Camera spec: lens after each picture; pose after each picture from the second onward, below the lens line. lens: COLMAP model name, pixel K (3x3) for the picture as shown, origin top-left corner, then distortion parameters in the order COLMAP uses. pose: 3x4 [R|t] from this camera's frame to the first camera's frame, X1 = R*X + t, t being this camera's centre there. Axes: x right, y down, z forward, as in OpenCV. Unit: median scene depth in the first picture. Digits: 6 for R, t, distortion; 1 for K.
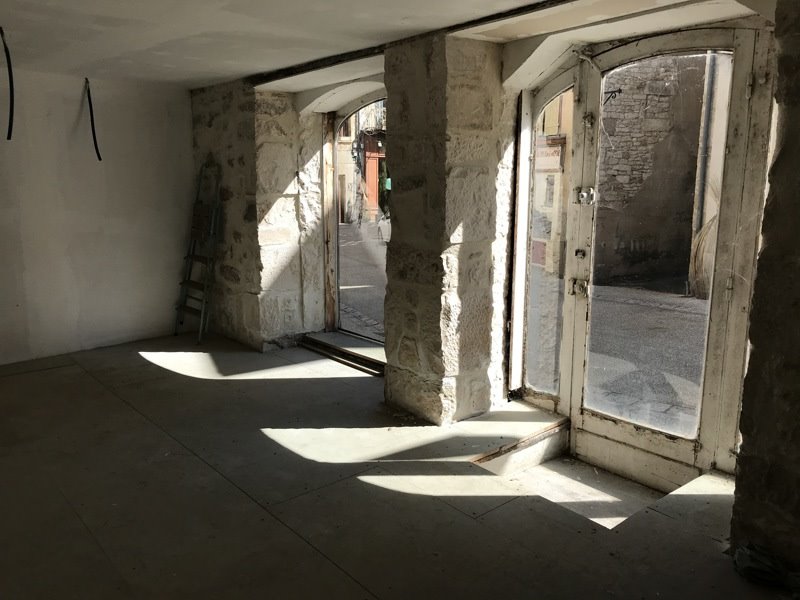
lens RADIAL K [[643.1, 0, 401.1], [0, 643.1, 303.7], [0, 0, 1]] dist [-0.004273, -0.025662]
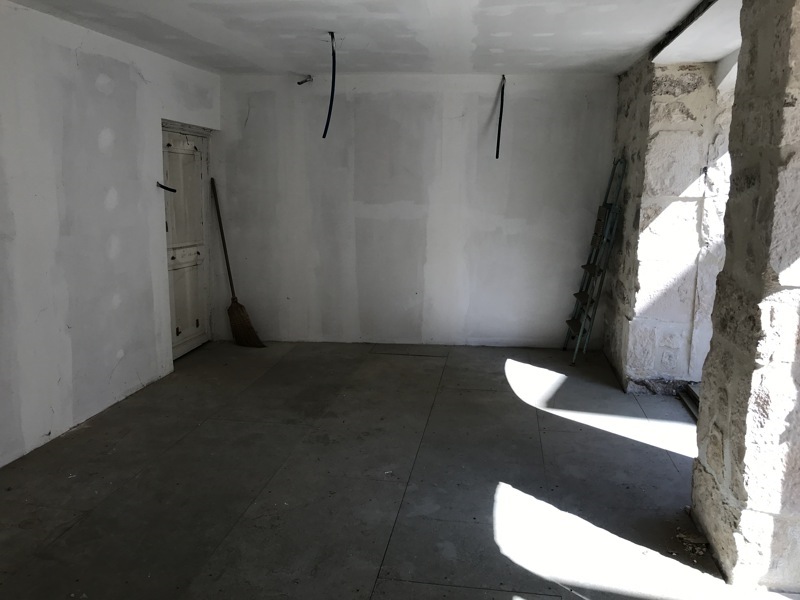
lens RADIAL K [[643.1, 0, 399.1], [0, 643.1, 294.8], [0, 0, 1]] dist [-0.004273, -0.025662]
pose [[0.625280, 0.137484, -0.768195, 0.213594], [-0.151757, 0.986989, 0.053118, -0.045542], [0.765503, 0.083365, 0.638009, 0.268282]]
